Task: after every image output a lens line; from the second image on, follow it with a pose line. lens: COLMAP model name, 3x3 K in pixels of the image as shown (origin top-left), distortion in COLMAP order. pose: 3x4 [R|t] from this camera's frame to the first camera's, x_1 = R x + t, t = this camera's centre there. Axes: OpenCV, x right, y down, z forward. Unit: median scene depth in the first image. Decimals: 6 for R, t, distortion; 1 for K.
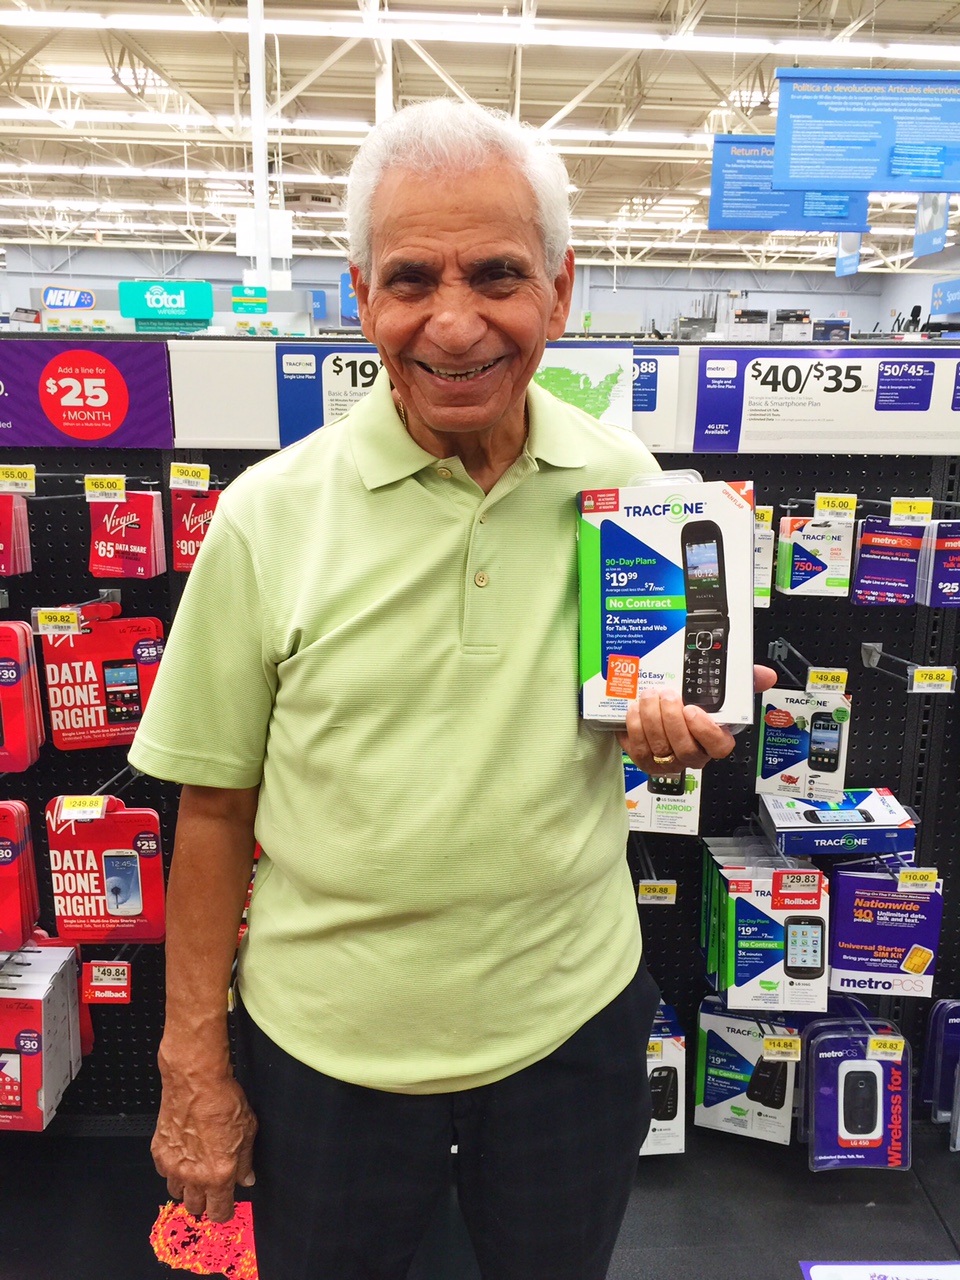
lens RADIAL K [[1082.0, 0, 485.8], [0, 1082.0, 619.6], [0, 0, 1]] dist [0.083410, -0.117784]
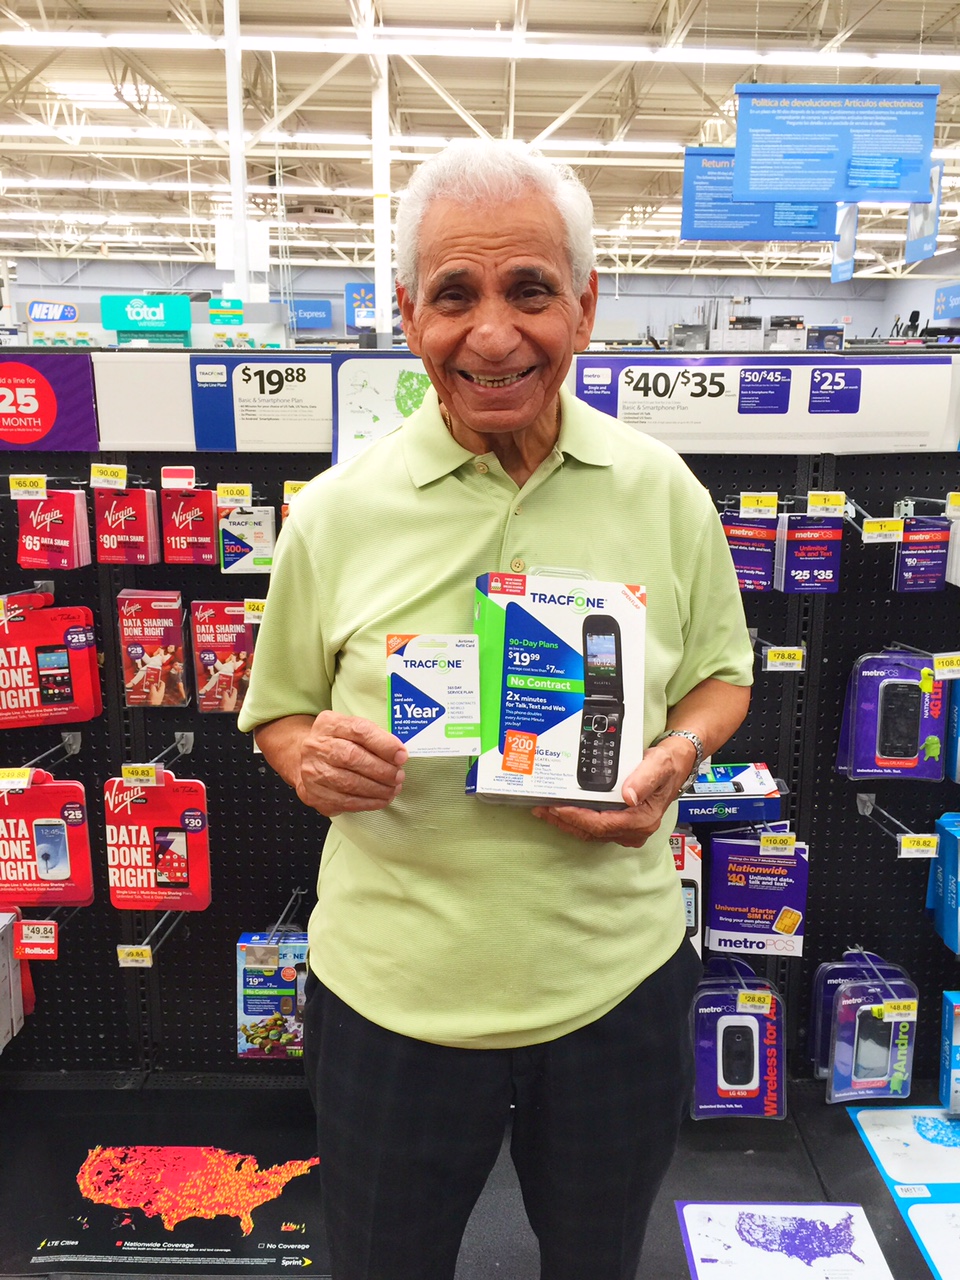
lens RADIAL K [[1081.1, 0, 478.4], [0, 1081.1, 613.9], [0, 0, 1]] dist [0.080739, -0.112605]
pose [[0.999880, -0.003453, -0.015099, 0.104338], [0.003283, 0.999931, -0.011280, 0.018758], [0.015137, 0.011229, 0.999822, -0.081251]]
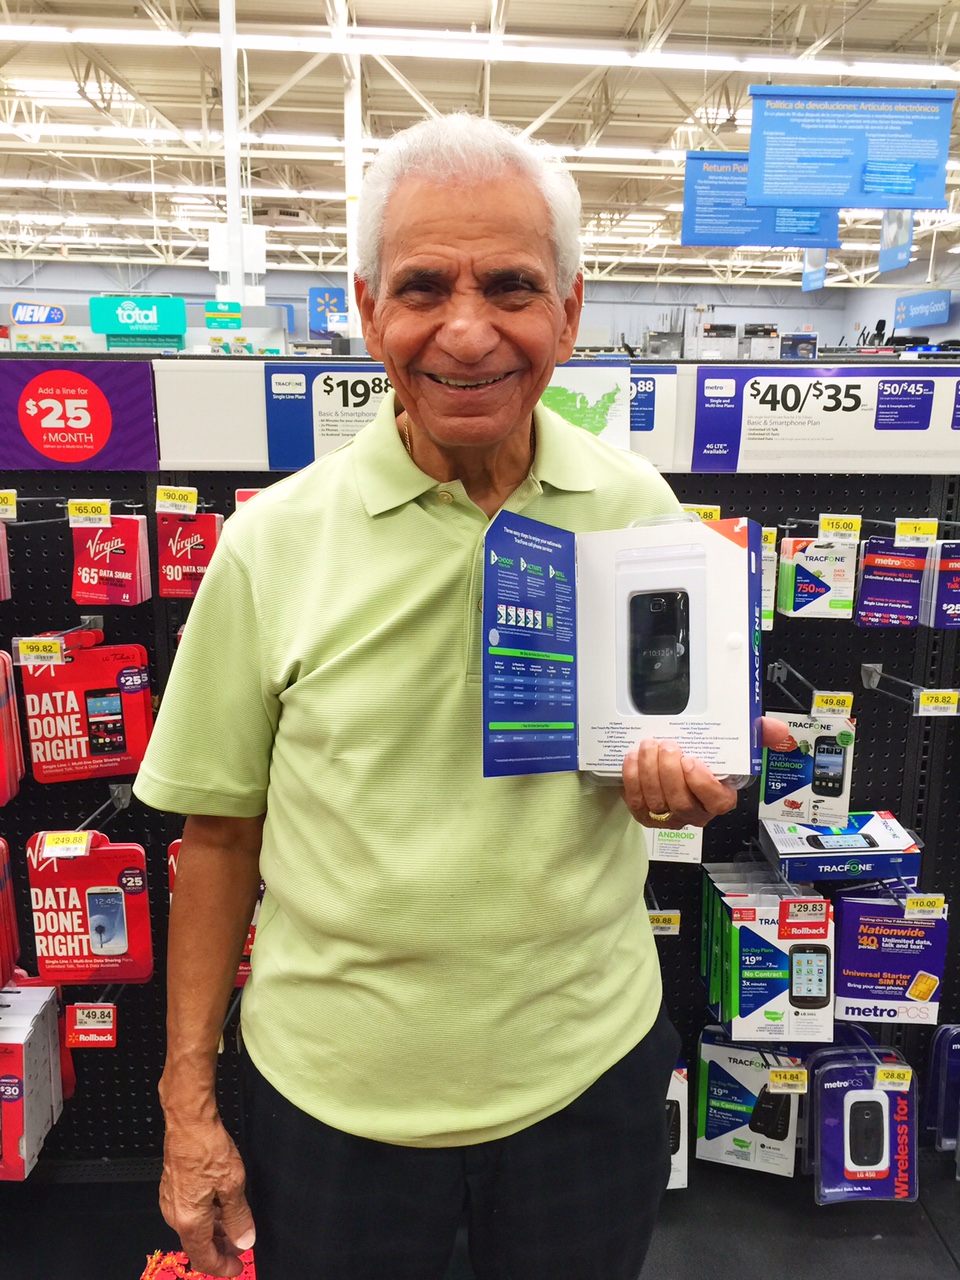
lens RADIAL K [[1084.2, 0, 484.7], [0, 1084.2, 619.0], [0, 0, 1]] dist [0.078788, -0.111640]
pose [[0.999623, -0.007994, 0.026275, -0.021648], [0.008324, 0.999887, -0.012489, -0.009902], [-0.026172, 0.012703, 0.999577, 0.021588]]
